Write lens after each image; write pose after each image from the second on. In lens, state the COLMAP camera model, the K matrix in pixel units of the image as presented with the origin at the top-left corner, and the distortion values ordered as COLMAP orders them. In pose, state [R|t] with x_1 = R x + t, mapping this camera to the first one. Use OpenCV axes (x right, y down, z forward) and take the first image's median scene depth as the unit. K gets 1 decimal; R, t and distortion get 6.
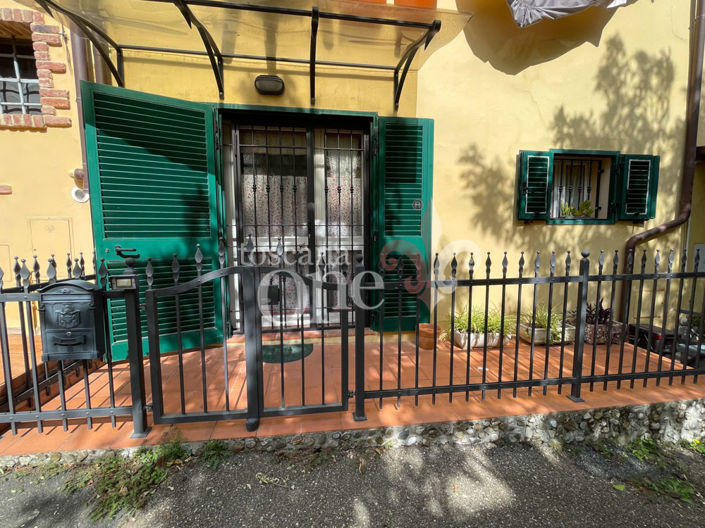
lens RADIAL K [[316.9, 0, 352.5], [0, 316.9, 264.0], [0, 0, 1]] dist [-0.002685, -0.000066]
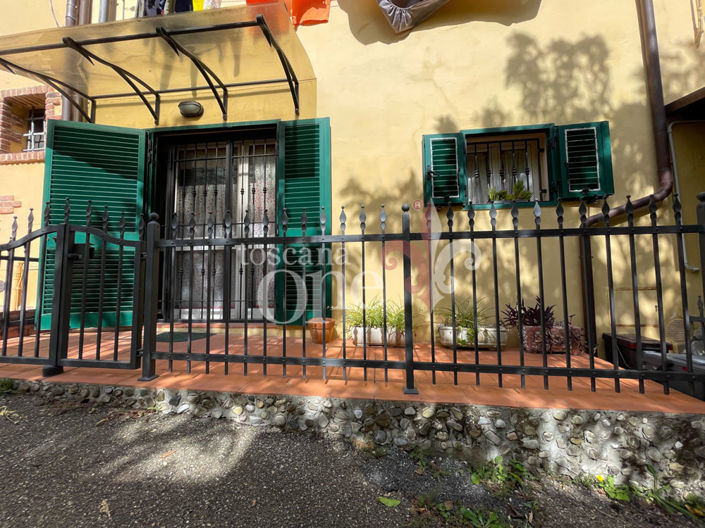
lens RADIAL K [[291.9, 0, 352.5], [0, 291.9, 264.0], [0, 0, 1]] dist [-0.002558, -0.000219]
pose [[0.964382, -0.023835, -0.263436, 0.590214], [-0.017037, 0.988267, -0.151785, 0.176039], [0.263963, 0.150867, 0.952661, 0.174968]]
